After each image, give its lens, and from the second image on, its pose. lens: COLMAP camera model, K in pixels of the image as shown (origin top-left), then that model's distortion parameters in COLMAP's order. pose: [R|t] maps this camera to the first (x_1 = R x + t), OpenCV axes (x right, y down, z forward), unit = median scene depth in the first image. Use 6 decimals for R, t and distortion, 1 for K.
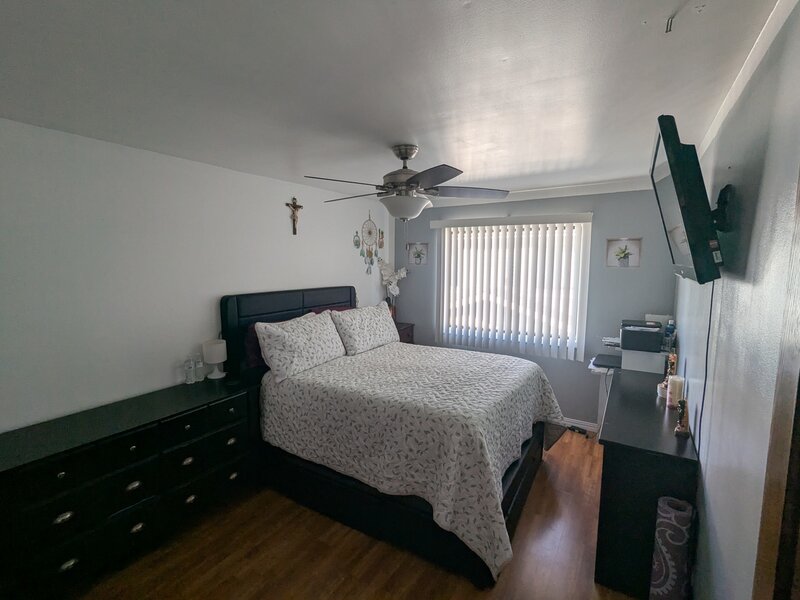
lens RADIAL K [[379.0, 0, 398.1], [0, 379.0, 296.7], [0, 0, 1]] dist [-0.002065, 0.000223]
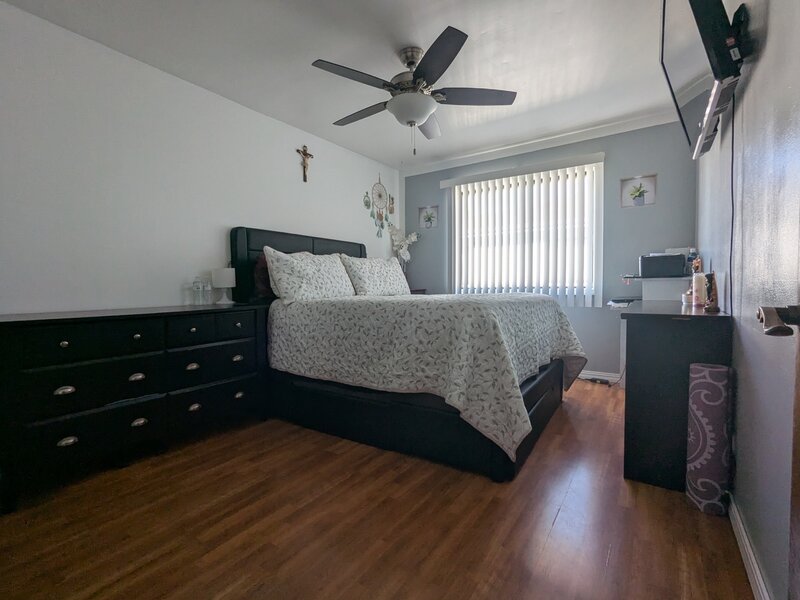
lens RADIAL K [[379.0, 0, 397.9], [0, 379.0, 300.8], [0, 0, 1]] dist [-0.002065, 0.000223]
pose [[0.999288, -0.012168, -0.035704, 0.008553], [0.009624, 0.997459, -0.070596, 0.288261], [0.036473, 0.070202, 0.996866, 0.029532]]
